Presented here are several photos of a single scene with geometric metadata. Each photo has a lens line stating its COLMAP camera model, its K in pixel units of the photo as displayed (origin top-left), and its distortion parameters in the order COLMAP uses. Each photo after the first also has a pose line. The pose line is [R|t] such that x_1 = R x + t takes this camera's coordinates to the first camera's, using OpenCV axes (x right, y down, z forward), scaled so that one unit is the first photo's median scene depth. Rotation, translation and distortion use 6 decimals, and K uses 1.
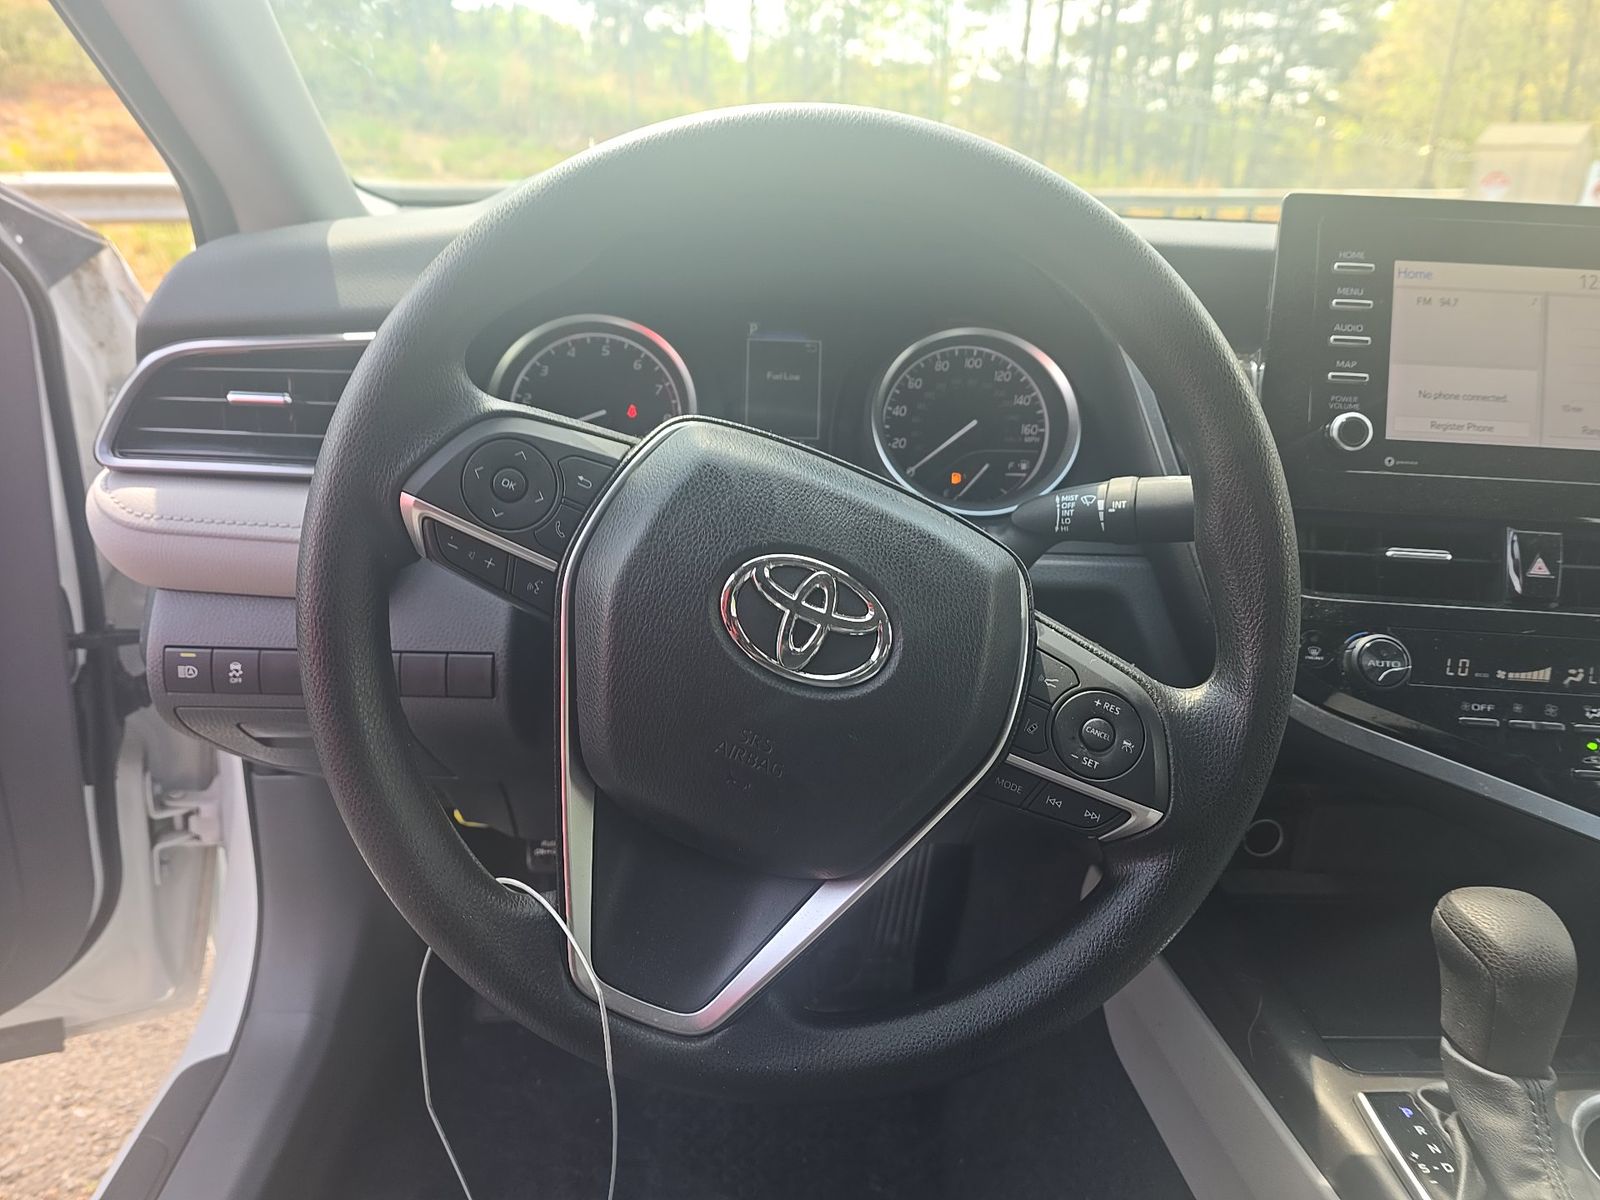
lens RADIAL K [[1082.8, 0, 794.9], [0, 1082.8, 601.5], [0, 0, 1]] dist [0.013192, -0.026753]
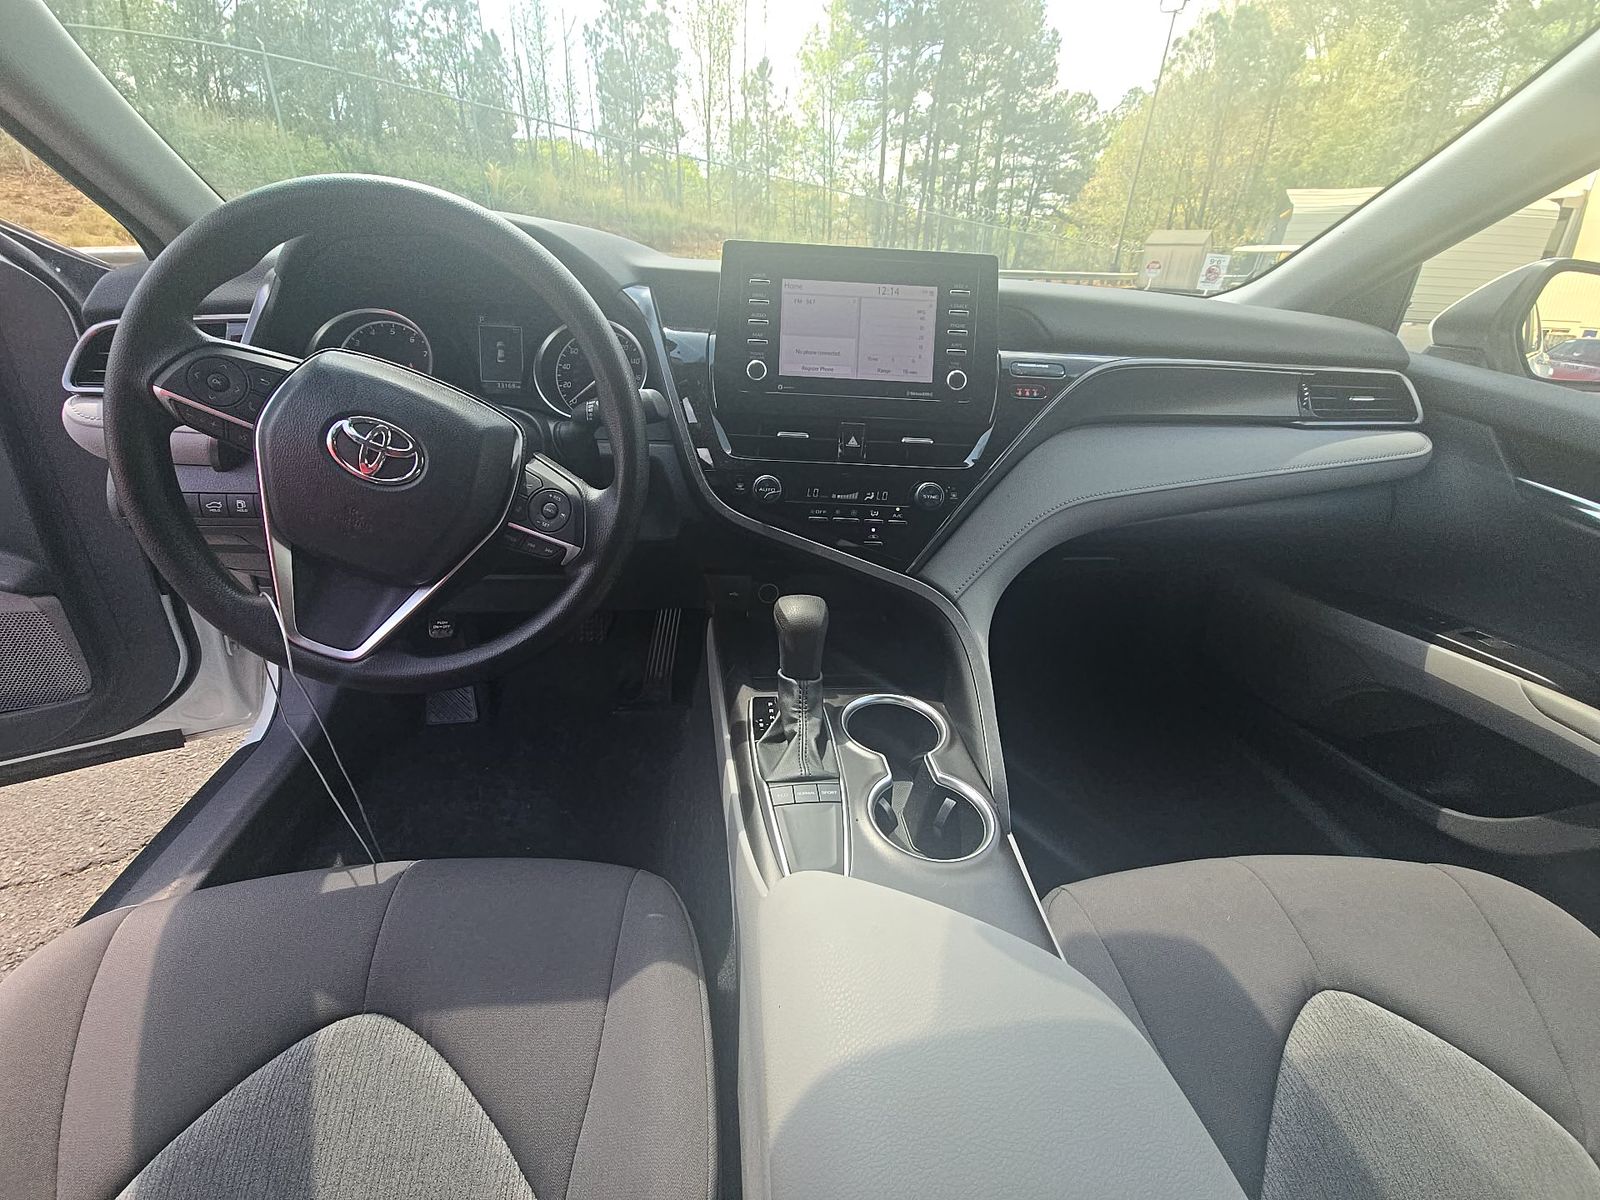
lens RADIAL K [[639.2, 0, 801.0], [0, 639.2, 601.9], [0, 0, 1]] dist [-0.003057, 0.000108]
pose [[0.996658, -0.025970, 0.077443, 0.494868], [0.016496, 0.992569, 0.120557, 0.117998], [-0.079998, -0.118877, 0.989681, -0.187193]]
